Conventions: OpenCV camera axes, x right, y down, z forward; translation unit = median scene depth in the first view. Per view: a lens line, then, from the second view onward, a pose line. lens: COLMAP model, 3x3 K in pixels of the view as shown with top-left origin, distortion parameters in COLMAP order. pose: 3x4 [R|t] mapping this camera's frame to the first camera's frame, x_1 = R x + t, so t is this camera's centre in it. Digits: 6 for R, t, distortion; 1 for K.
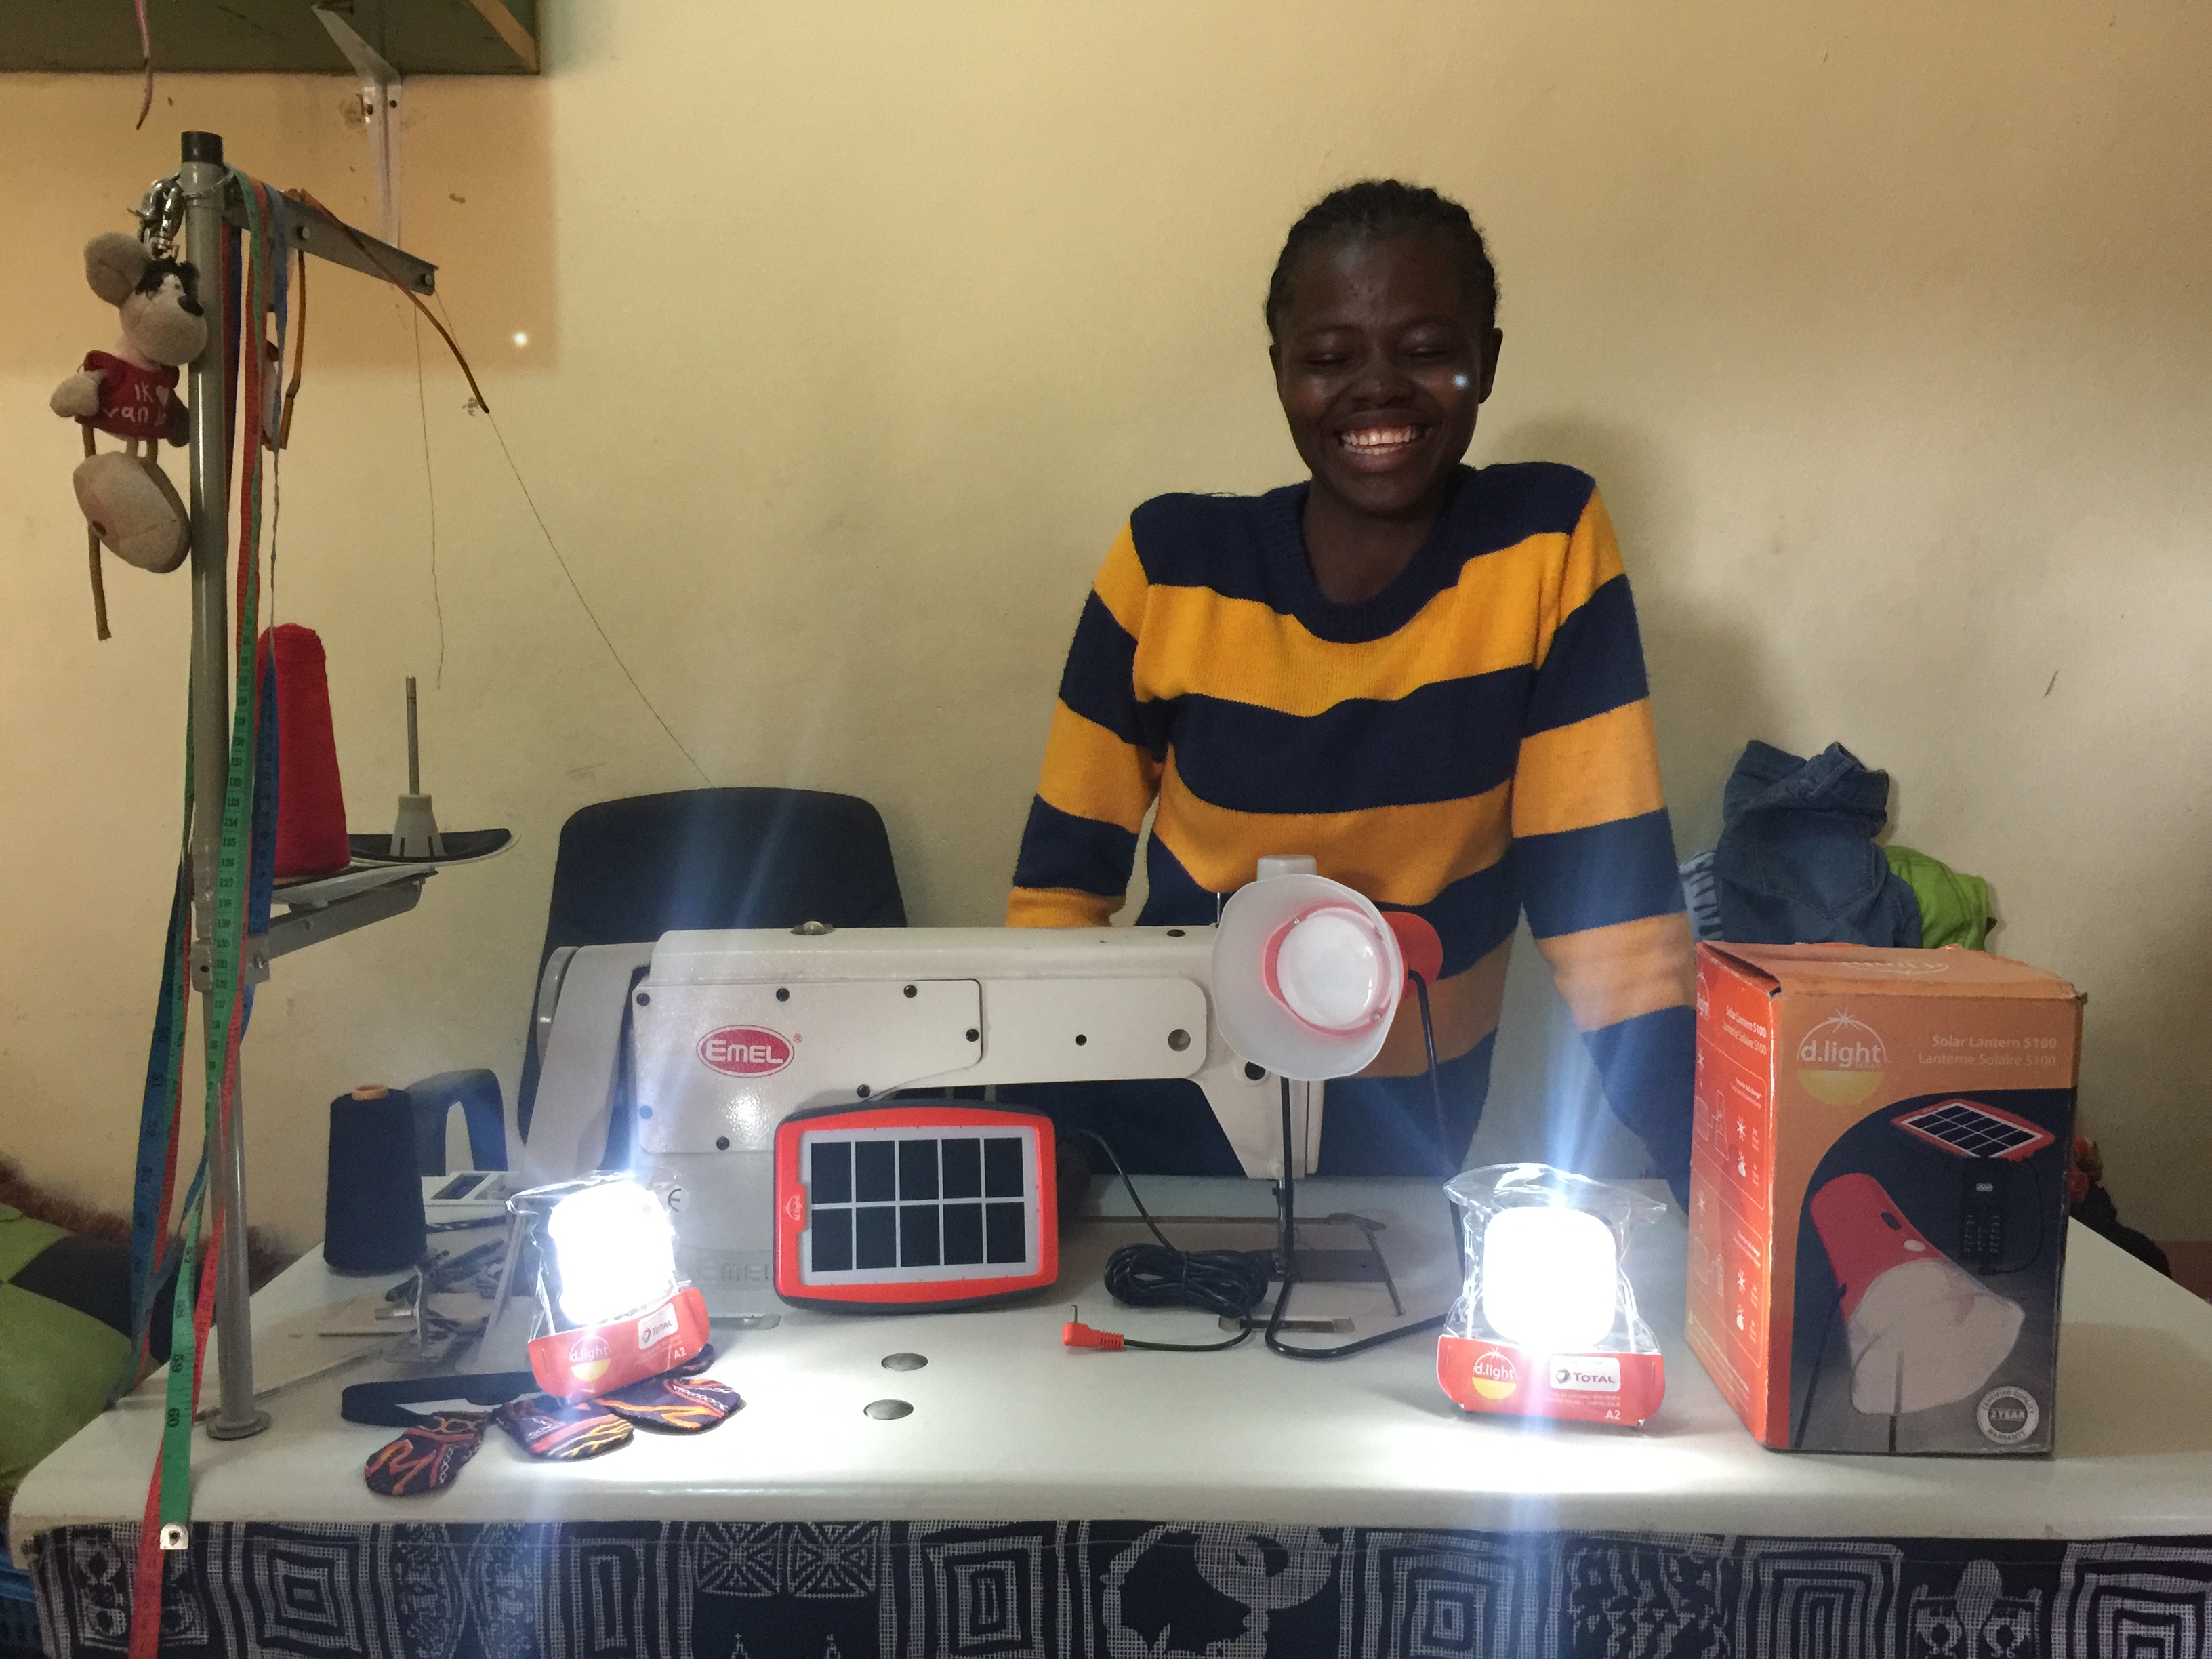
lens RADIAL K [[1911.4, 0, 1100.3], [0, 1911.4, 806.5], [0, 0, 1]] dist [0.096854, -0.135520]
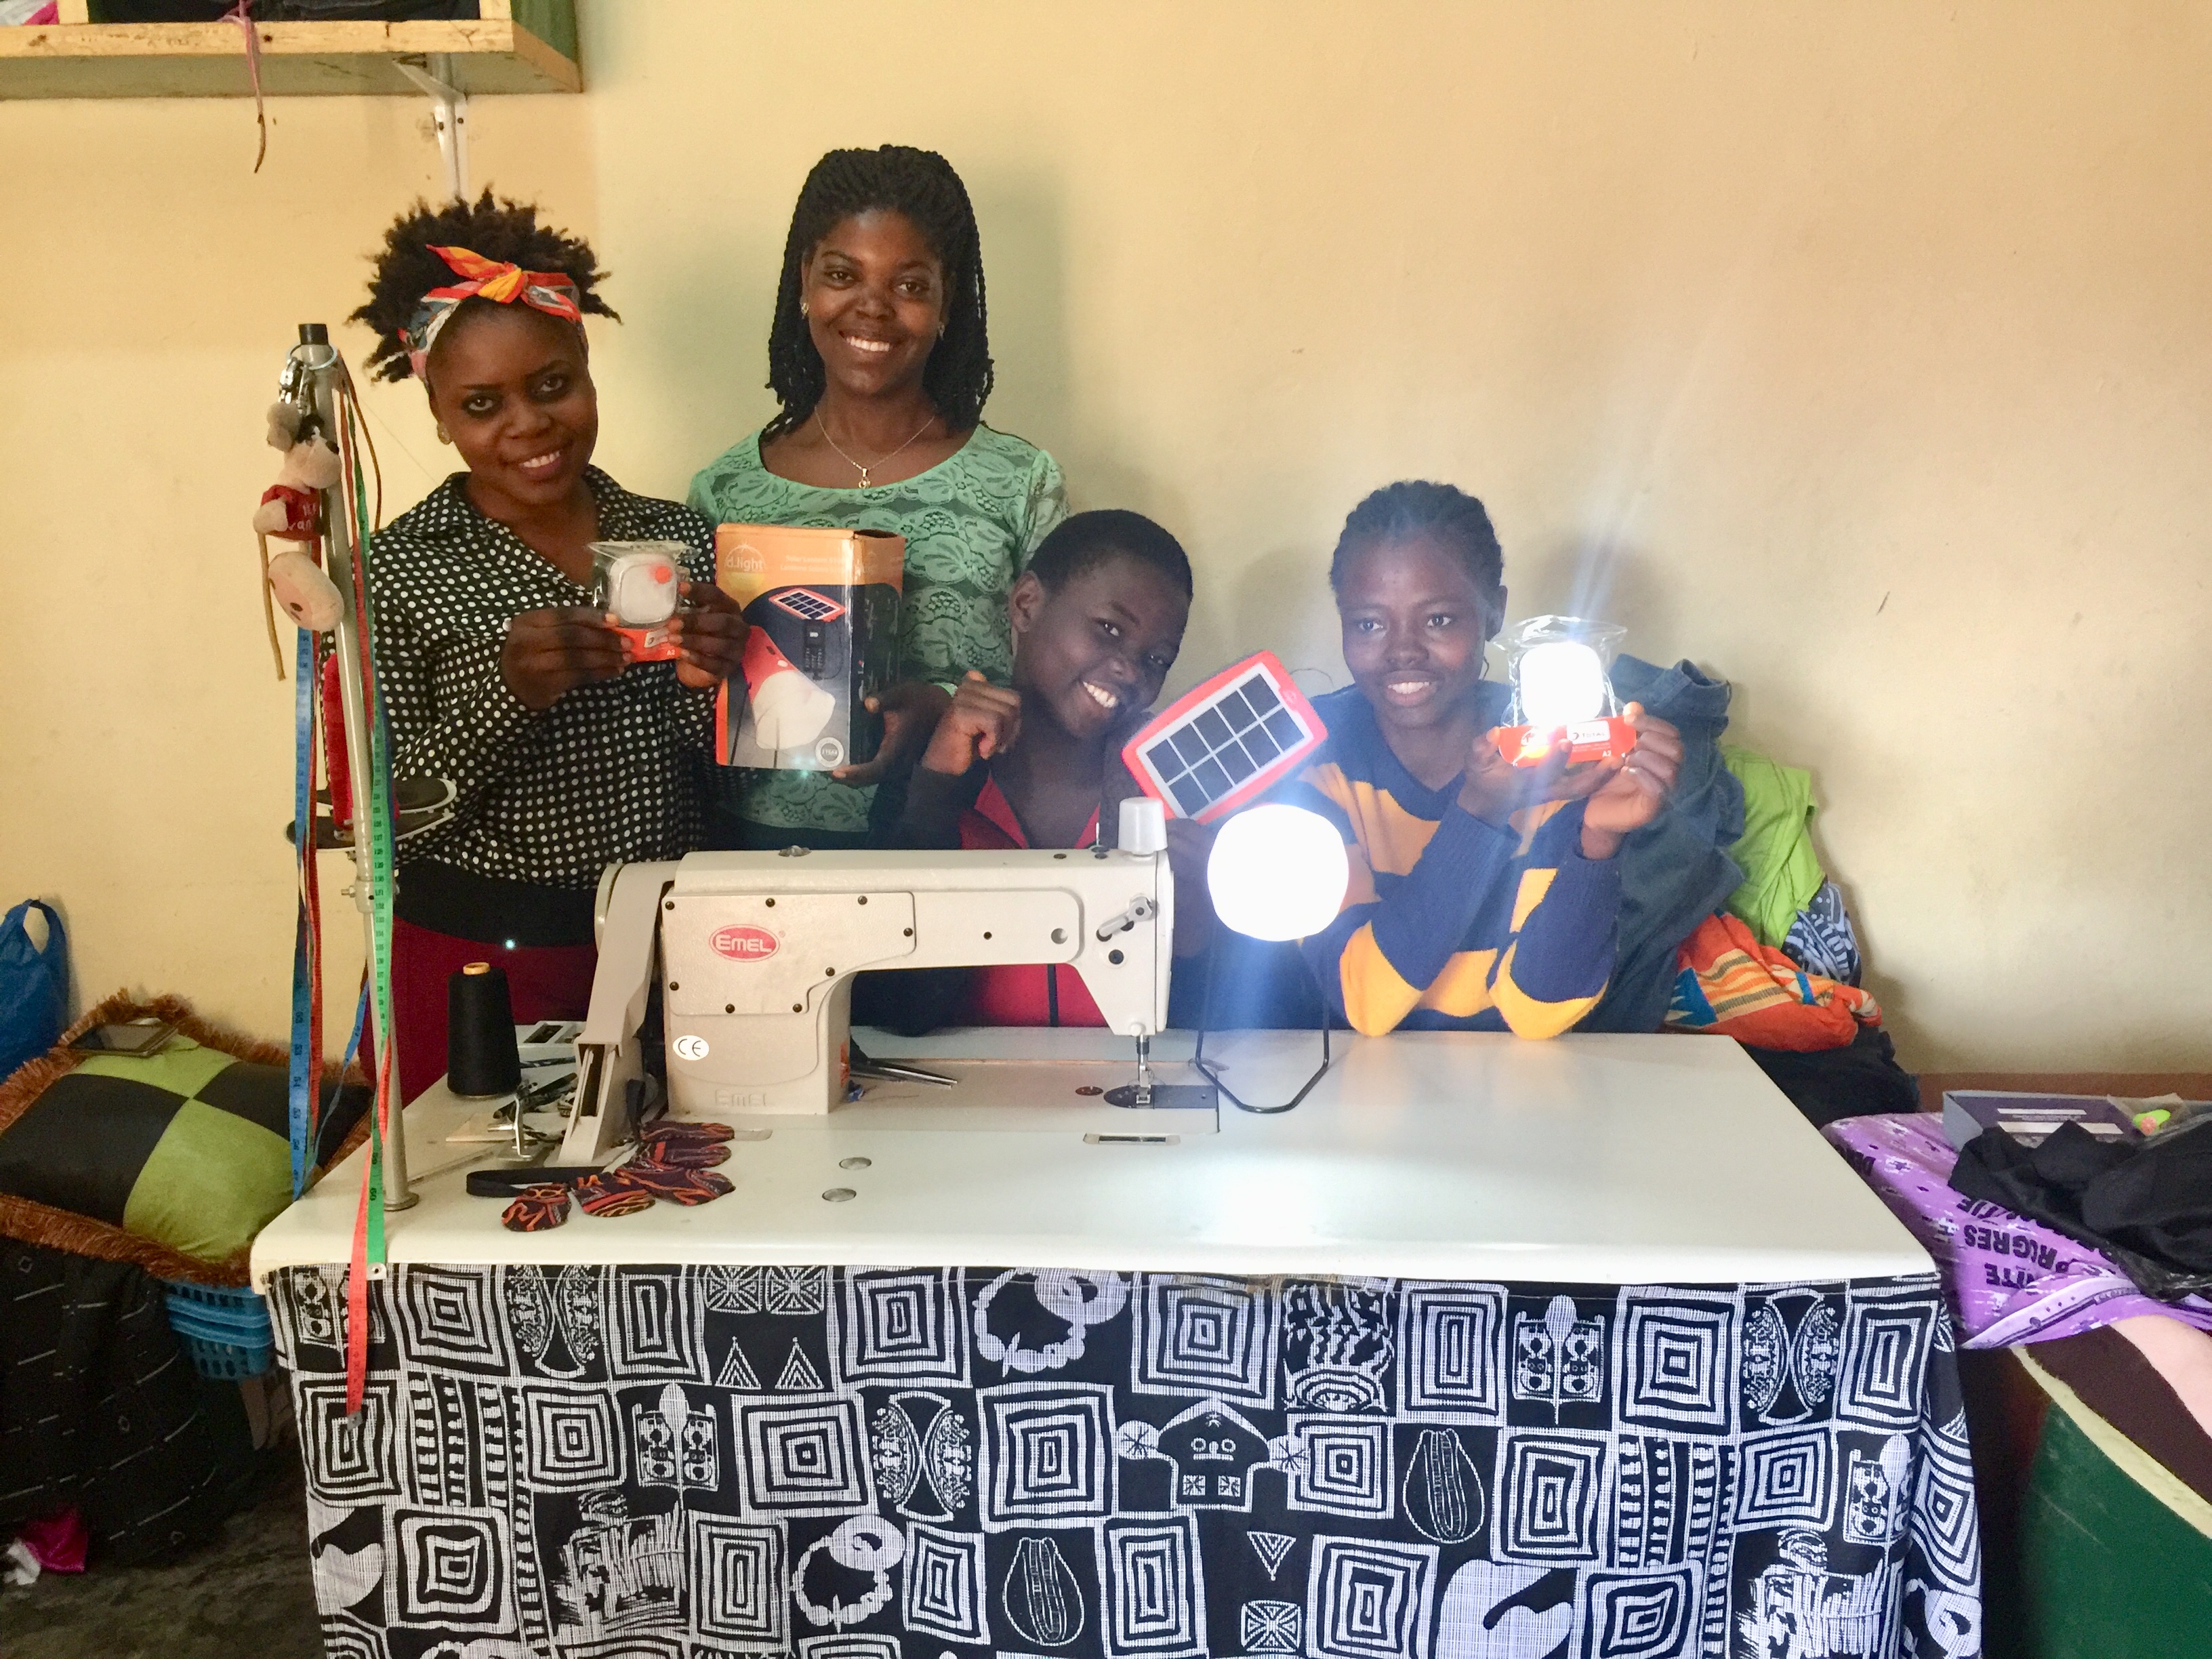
lens RADIAL K [[1911.4, 0, 1106.5], [0, 1911.4, 810.2], [0, 0, 1]] dist [0.096854, -0.135520]
pose [[0.999389, 0.000472, -0.034955, 0.147924], [0.002879, 0.995402, 0.095745, -0.118663], [0.034839, -0.095787, 0.994792, -0.423219]]
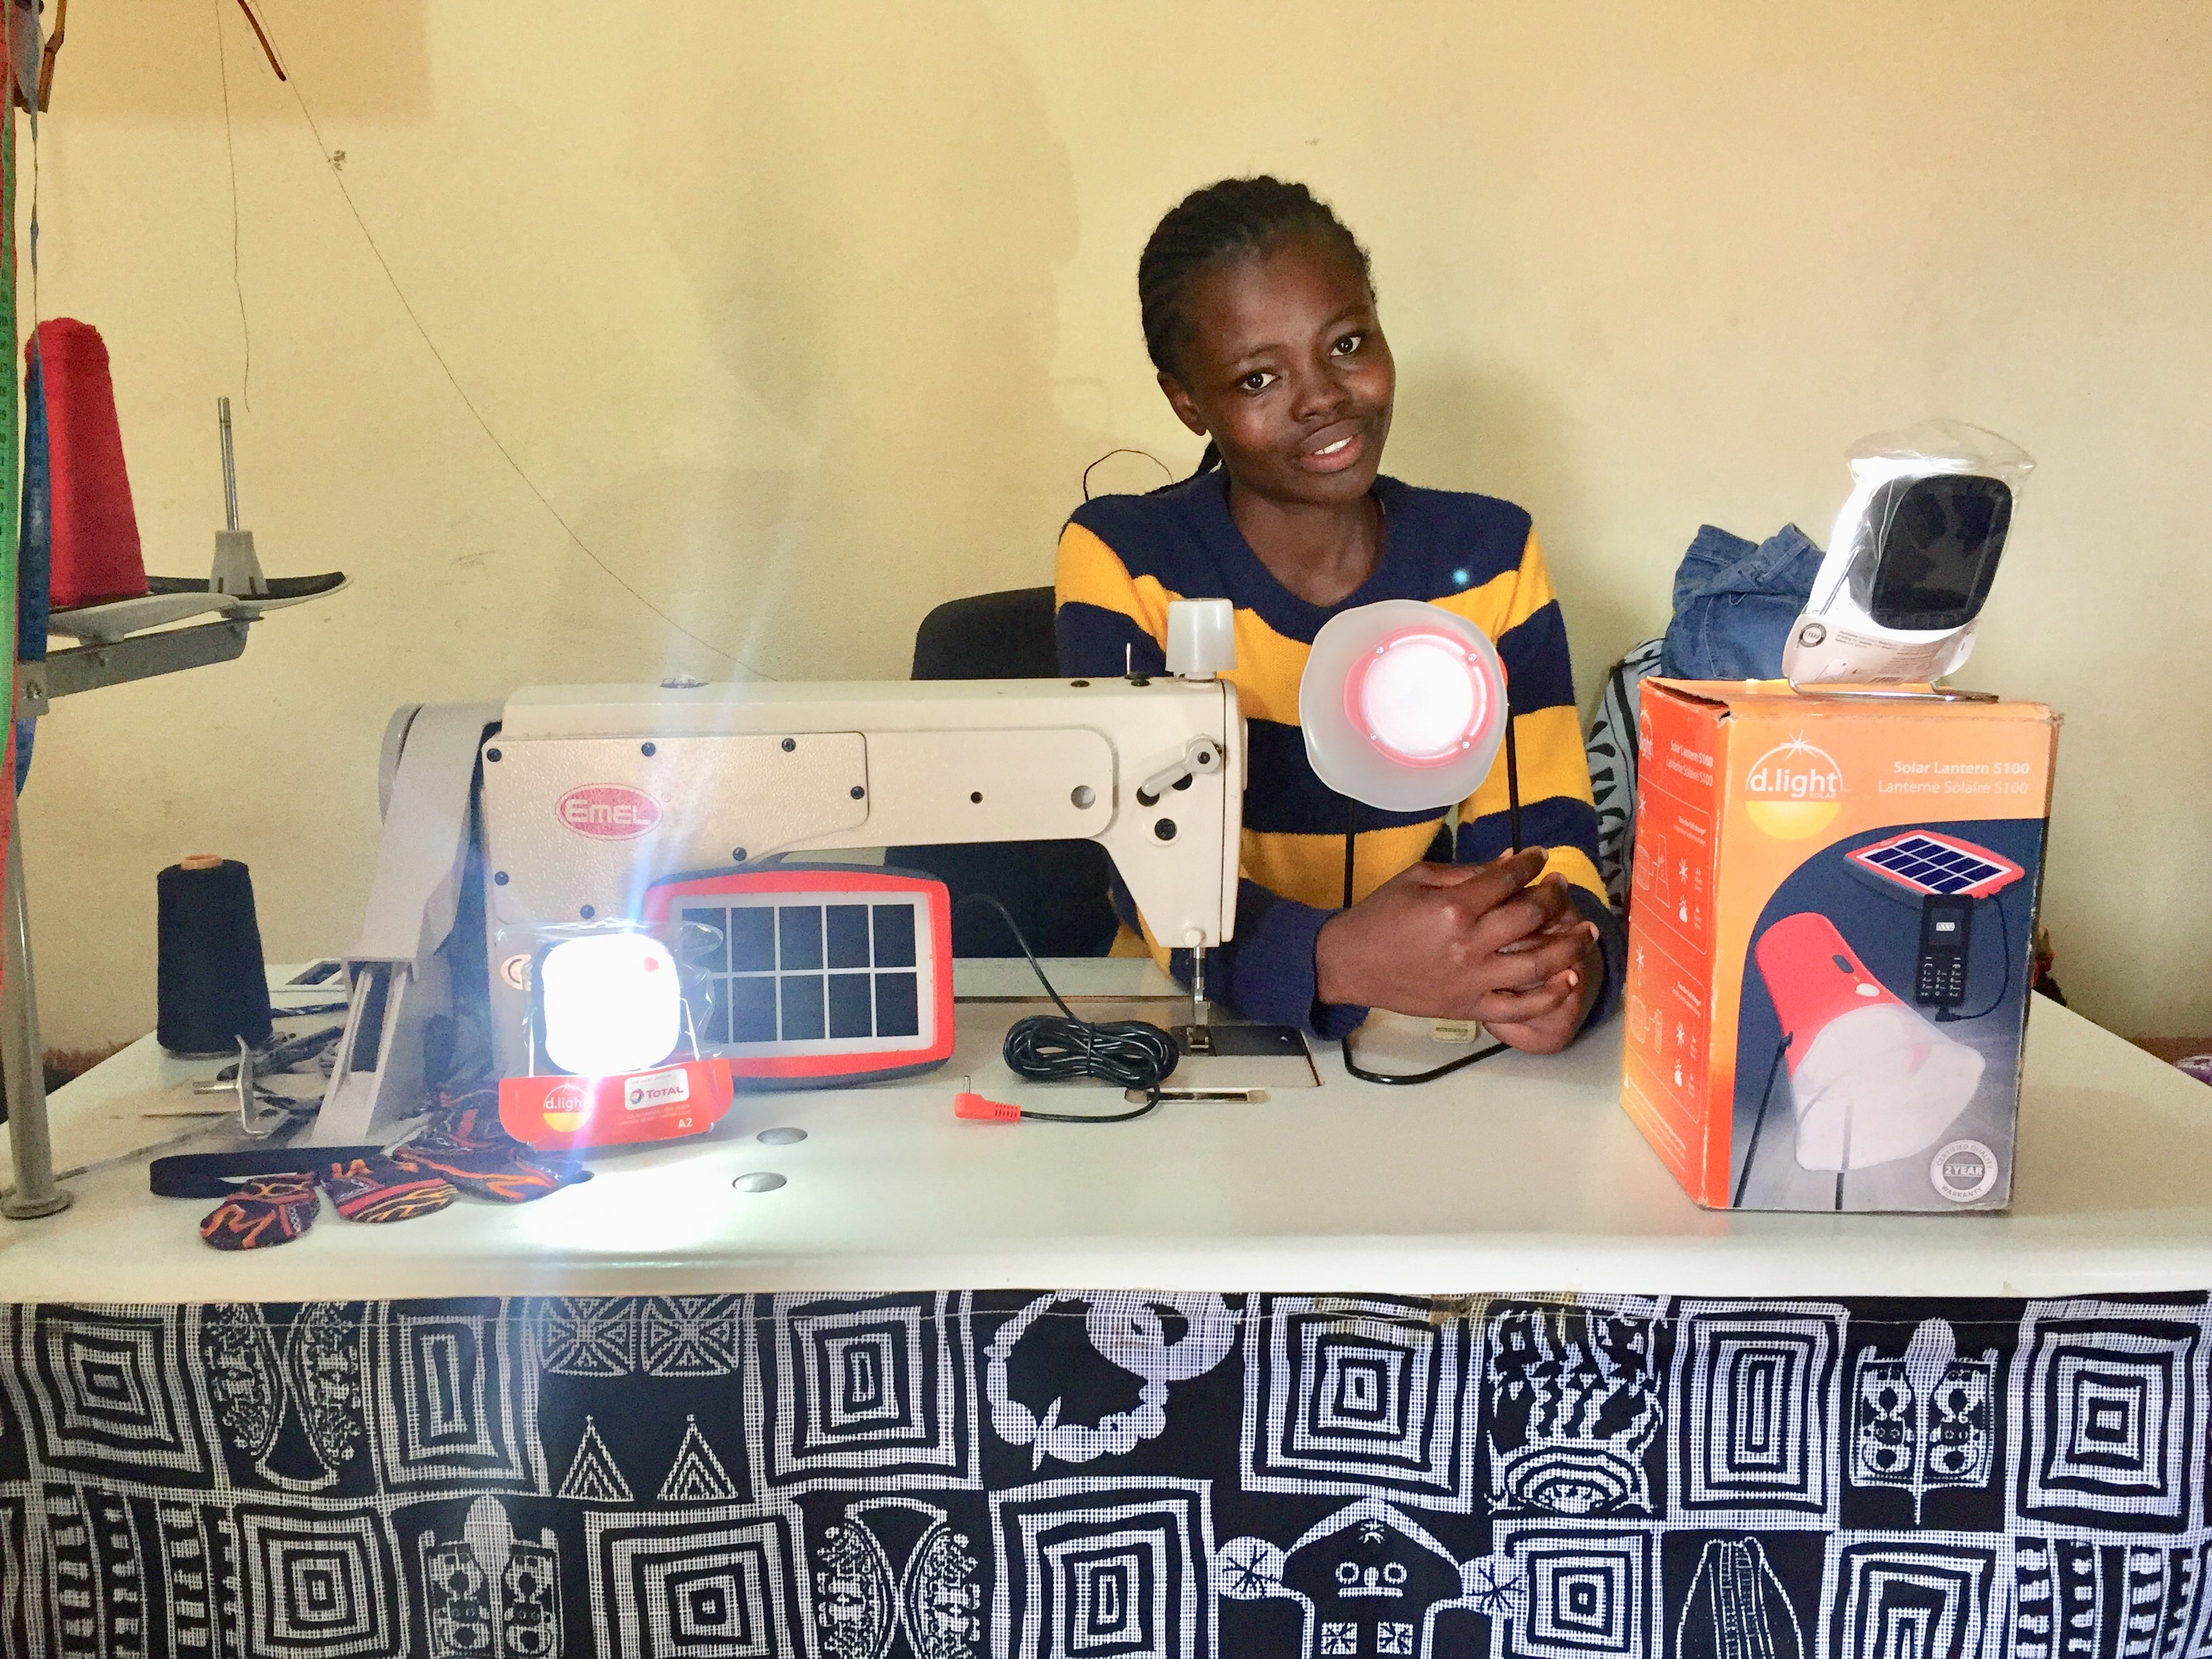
lens RADIAL K [[1911.4, 0, 1101.1], [0, 1911.4, 788.6], [0, 0, 1]] dist [0.096854, -0.135520]
pose [[0.999680, -0.005887, 0.024596, 0.032820], [0.004192, 0.997649, 0.068400, 0.066257], [-0.024941, -0.068275, 0.997355, 0.097598]]
